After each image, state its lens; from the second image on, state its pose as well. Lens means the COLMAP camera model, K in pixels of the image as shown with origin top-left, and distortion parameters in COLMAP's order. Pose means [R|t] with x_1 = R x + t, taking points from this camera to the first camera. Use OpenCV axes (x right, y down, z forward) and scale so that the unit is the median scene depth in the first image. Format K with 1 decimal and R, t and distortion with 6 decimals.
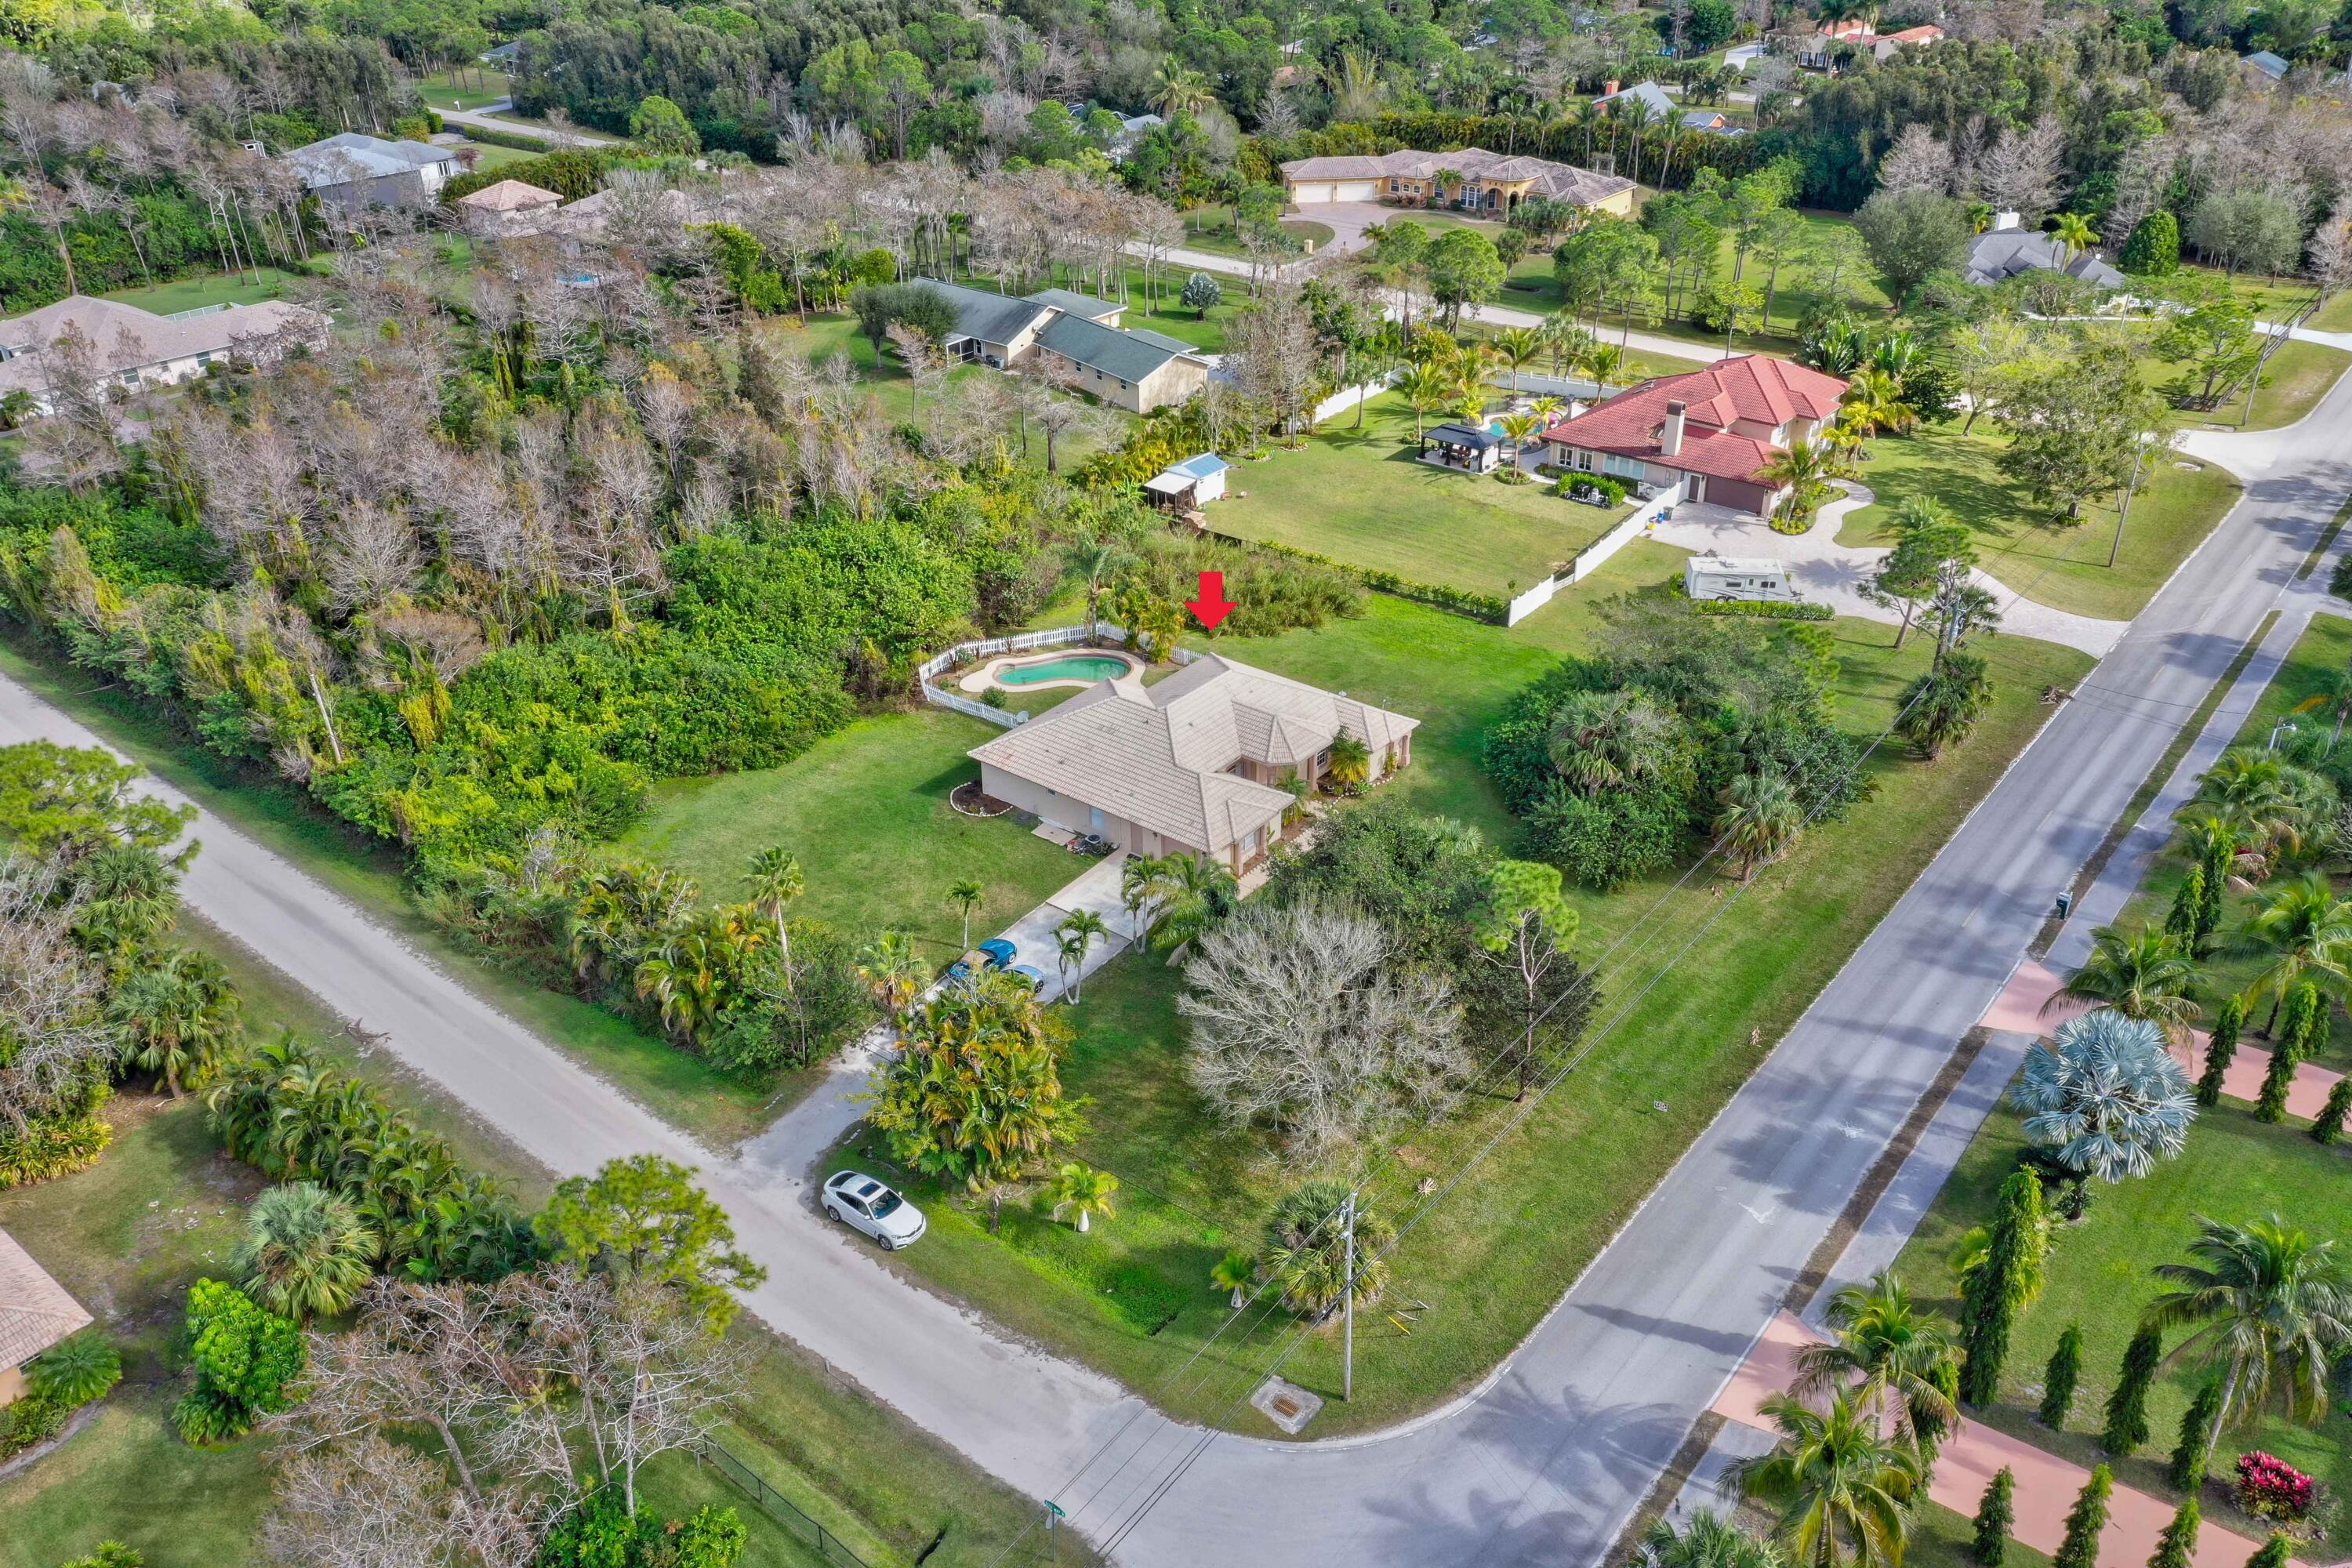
lens RADIAL K [[1863.2, 0, 1173.6], [0, 1863.2, 785.0], [0, 0, 1]] dist [0.007632, 0.018182]
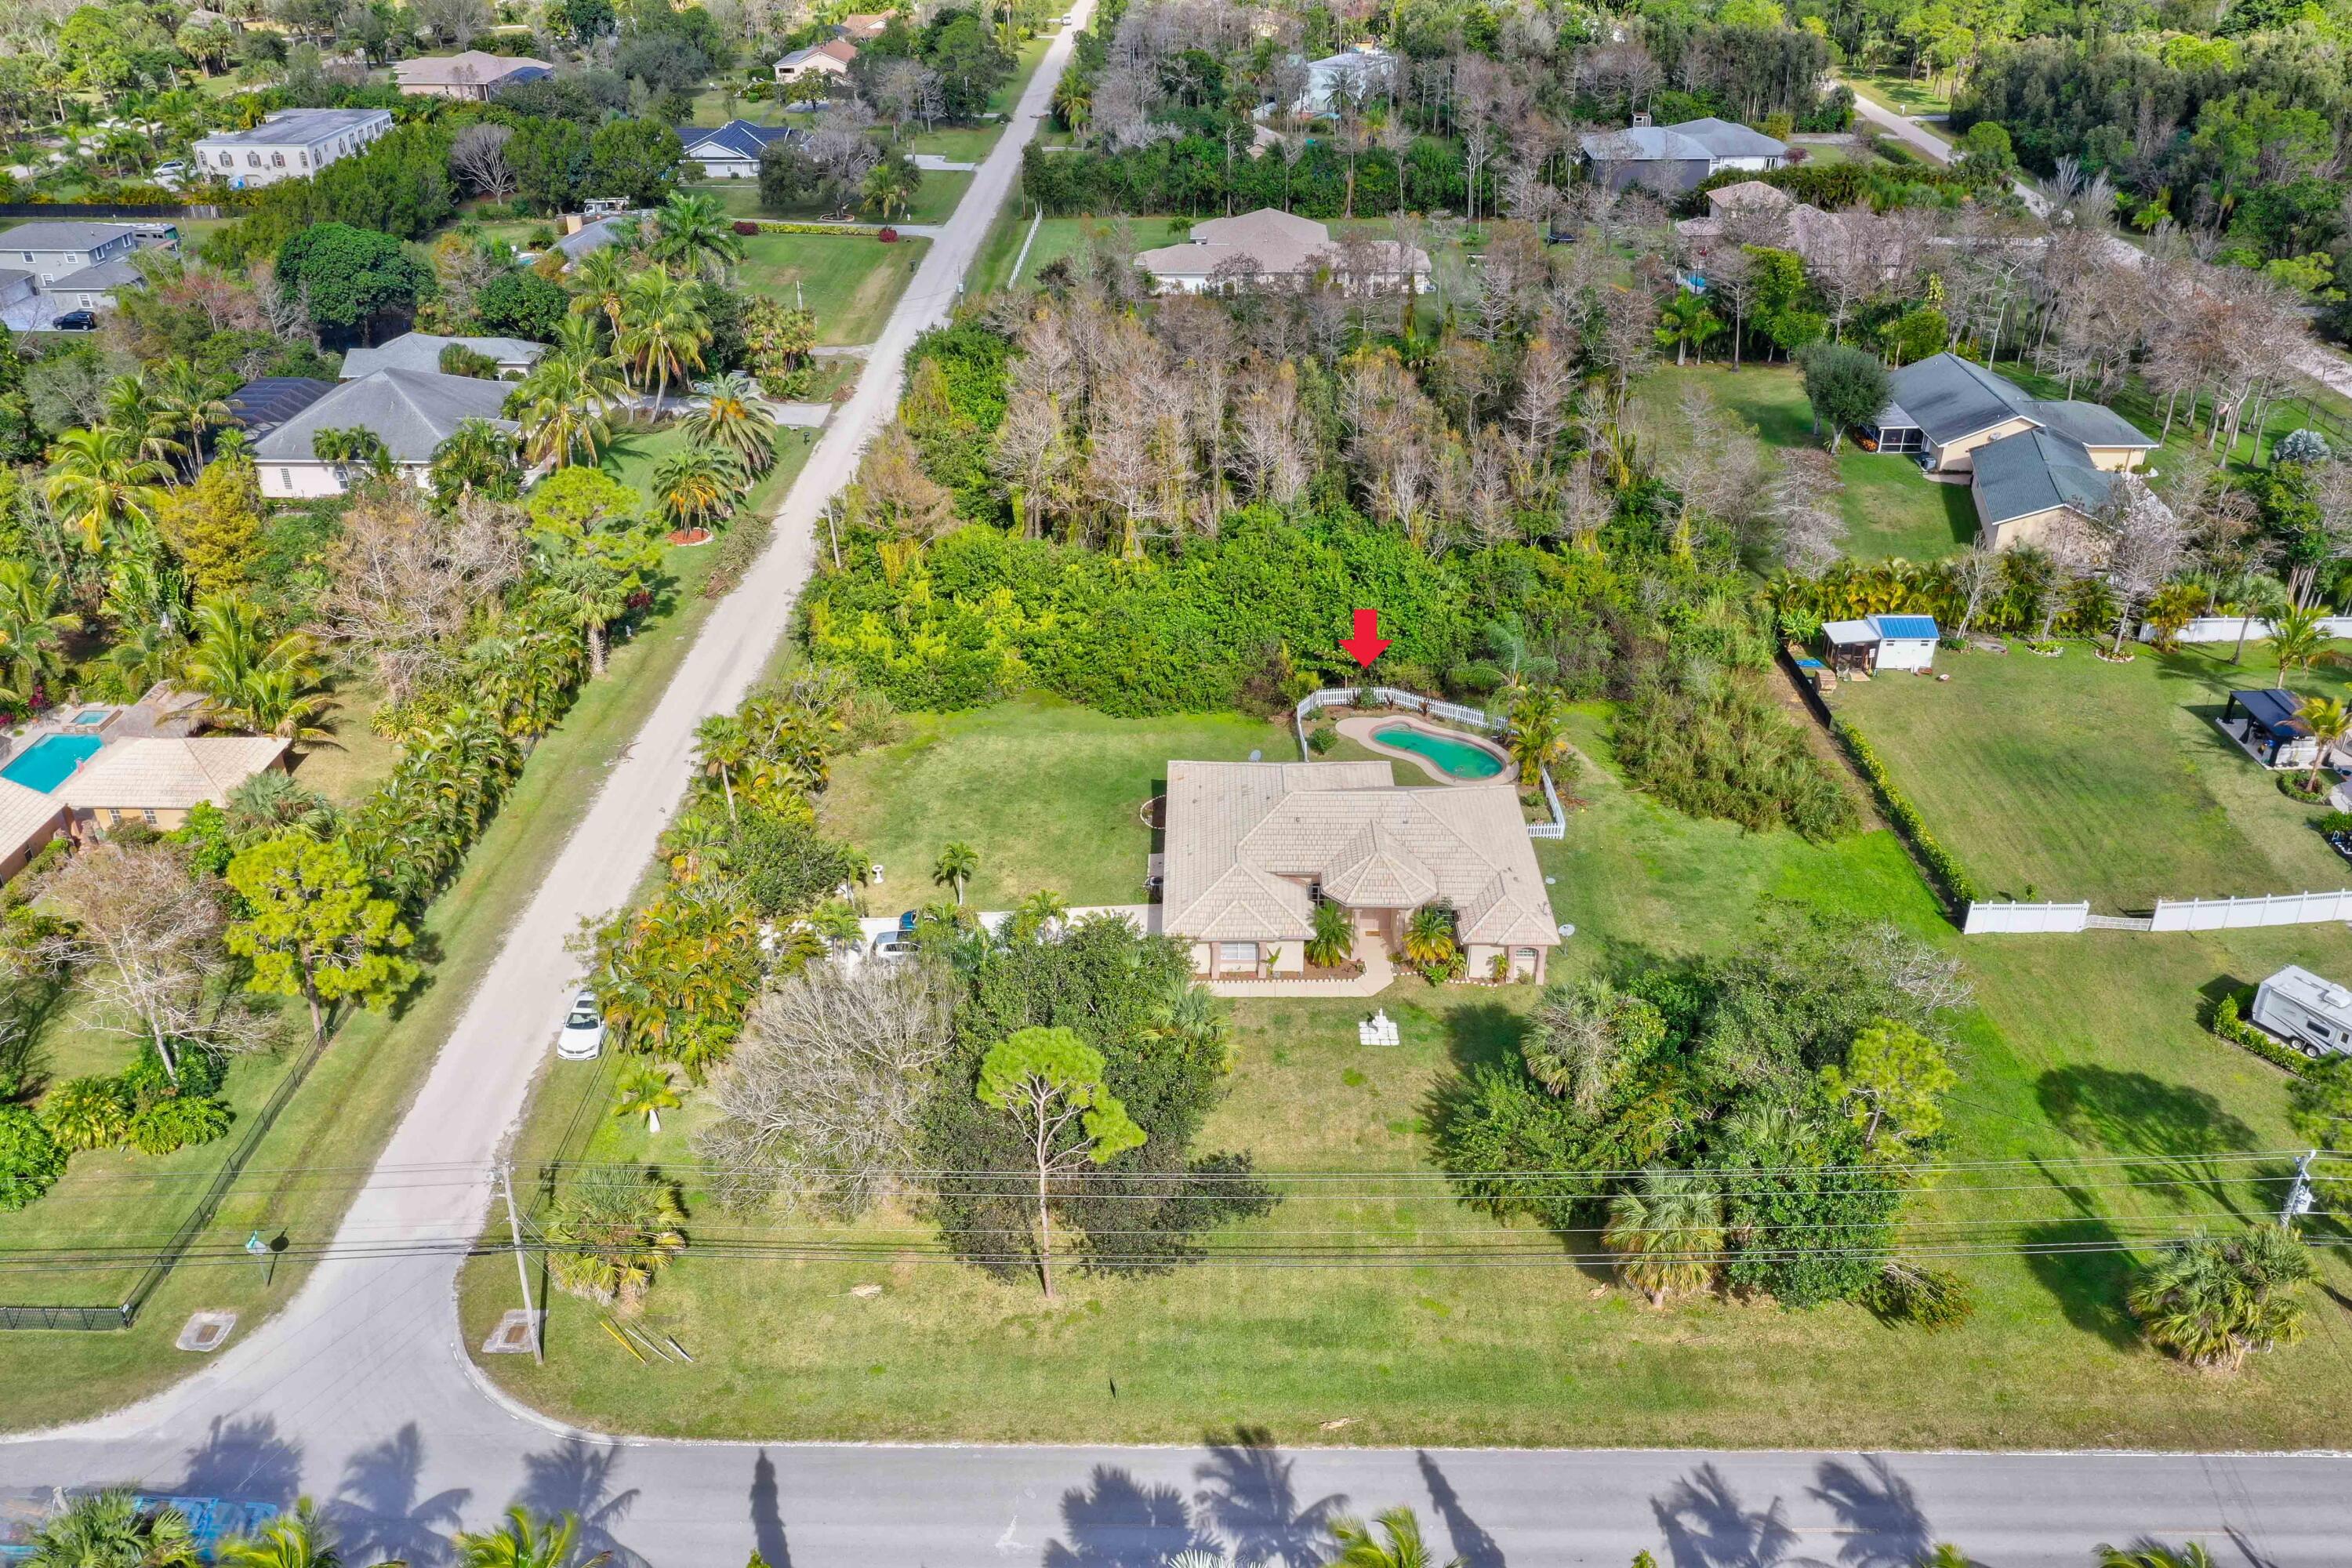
lens RADIAL K [[1863.2, 0, 1178.6], [0, 1863.2, 791.5], [0, 0, 1]] dist [0.007632, 0.018182]
pose [[0.612282, 0.387439, -0.689203, 0.547494], [-0.384533, 0.907586, 0.168588, -0.161420], [0.690829, 0.161798, 0.704682, 0.287992]]
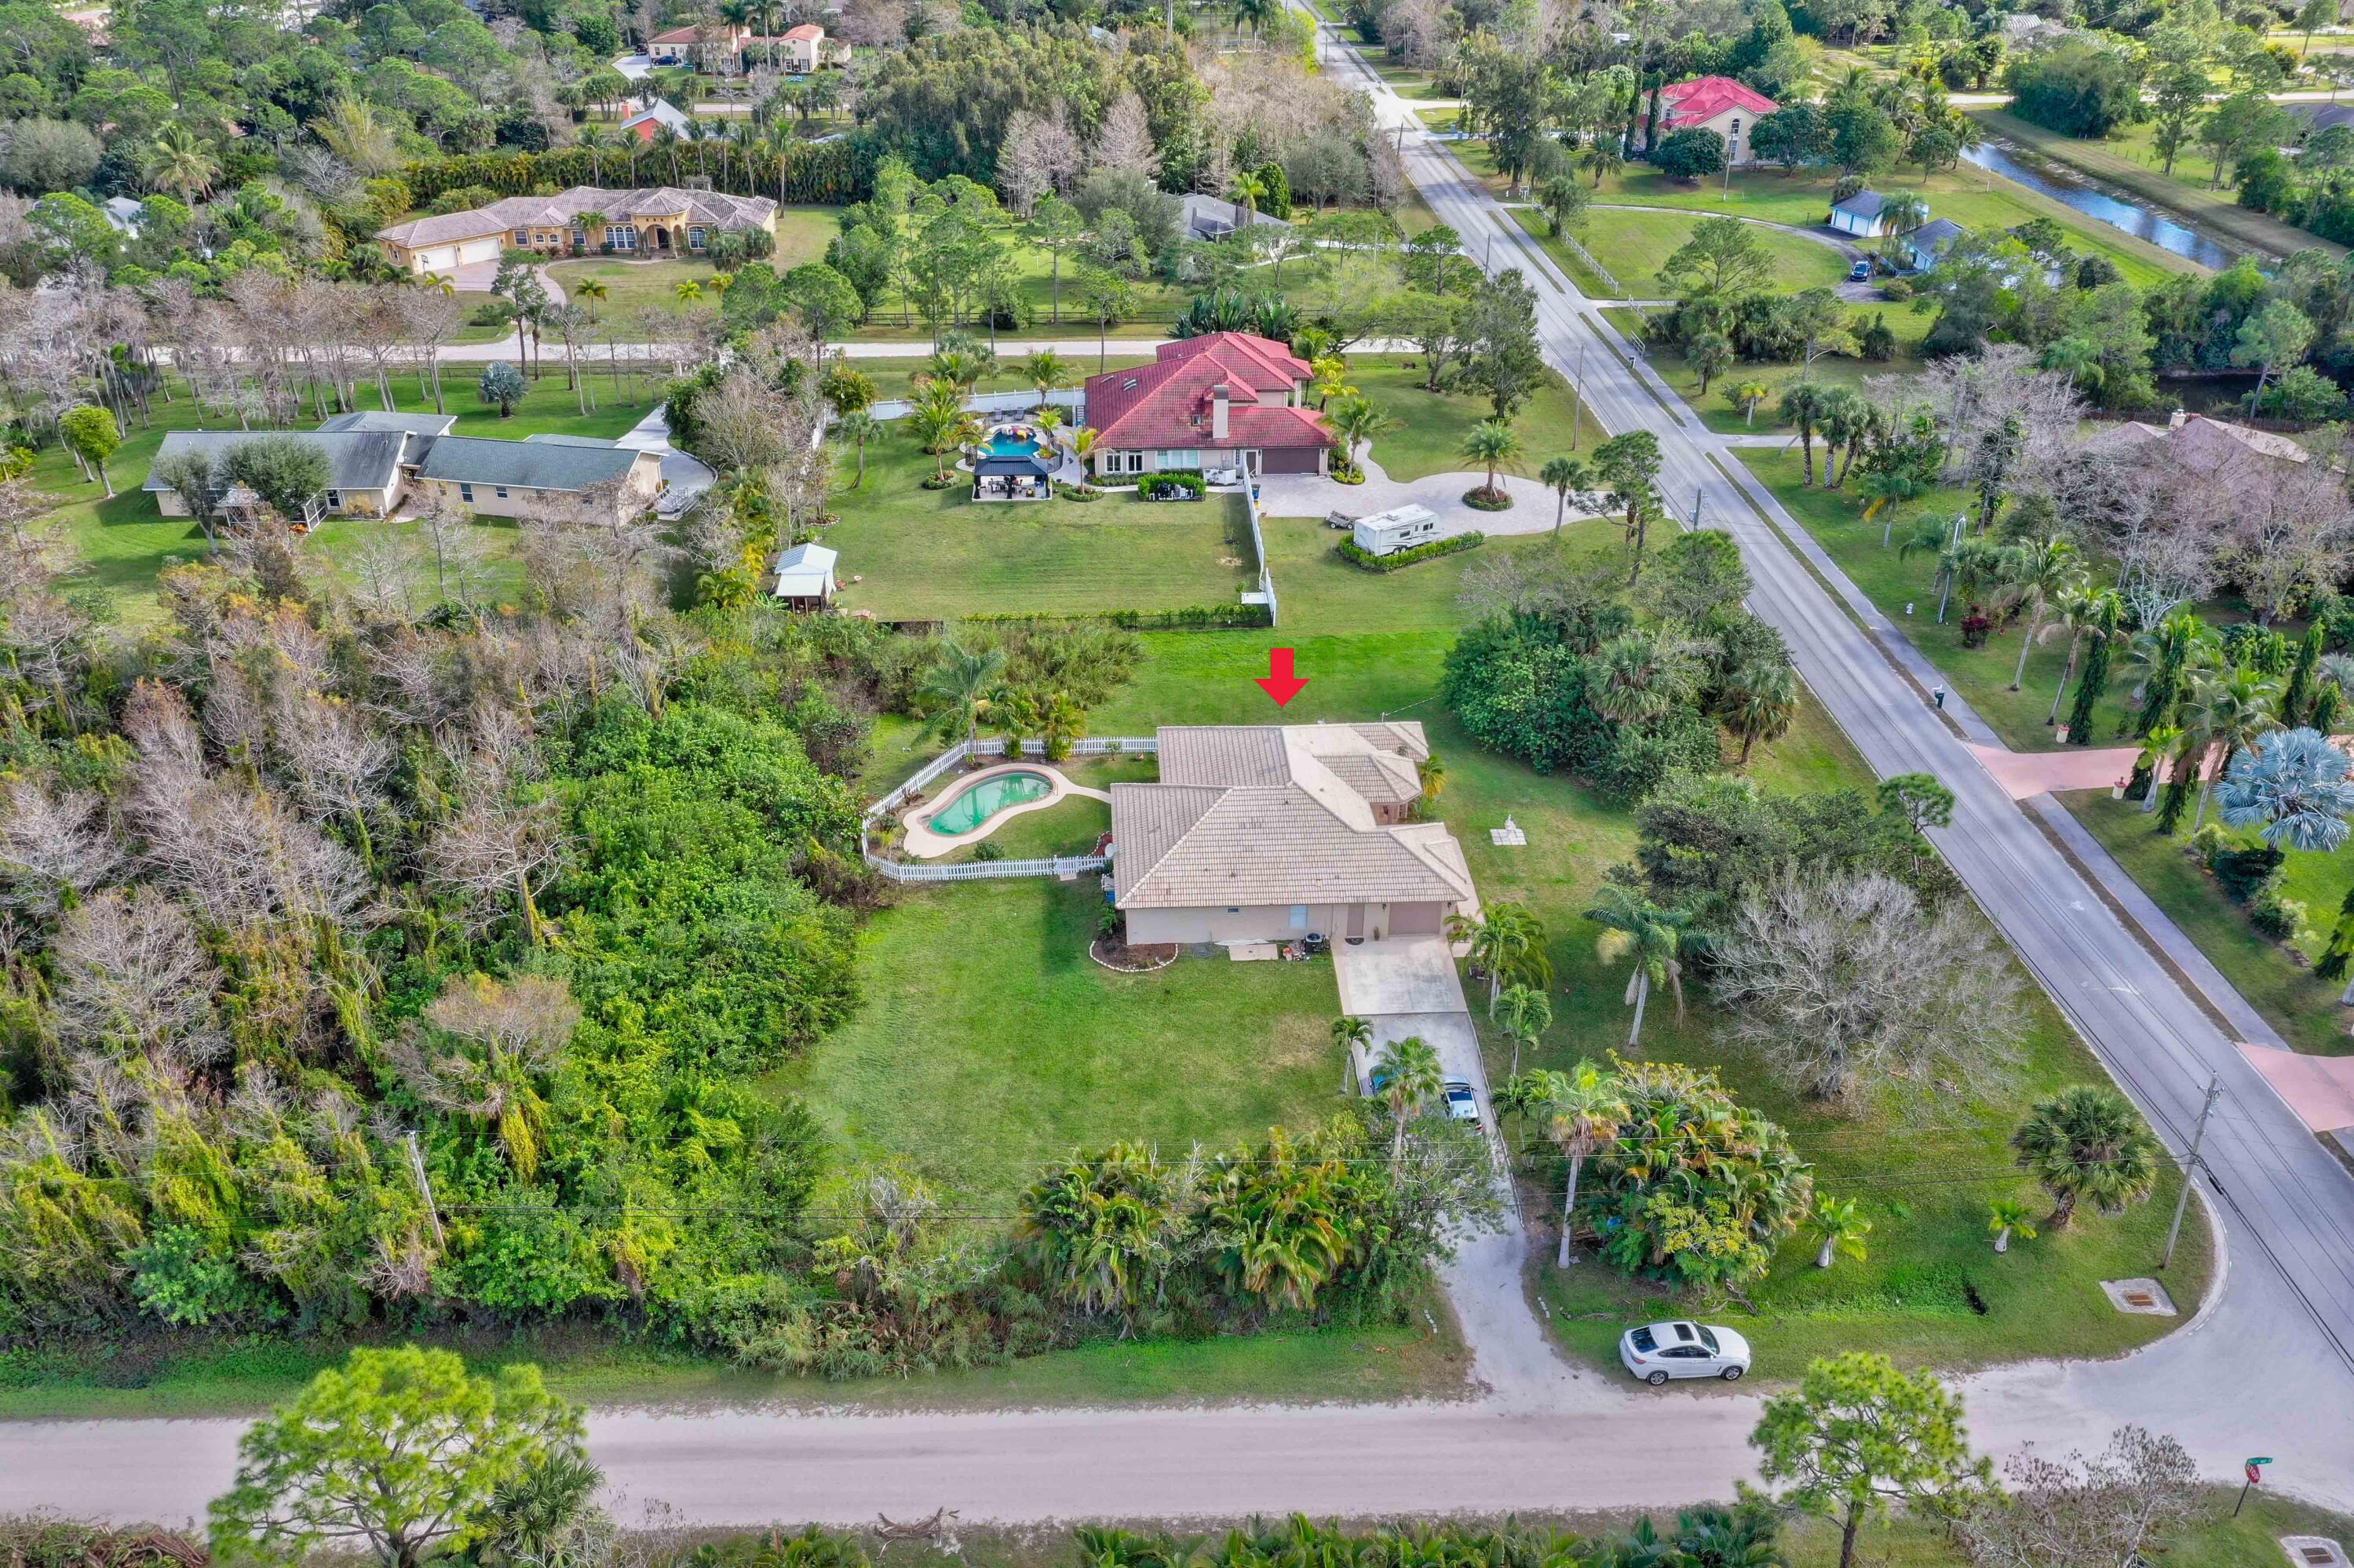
lens RADIAL K [[1864.6, 0, 1174.1], [0, 1864.6, 789.7], [0, 0, 1]] dist [0.007632, 0.018182]
pose [[0.748138, -0.314945, 0.584037, -0.545883], [0.315578, 0.943145, 0.104347, -0.141312], [-0.583695, 0.106243, 0.804992, 0.261603]]
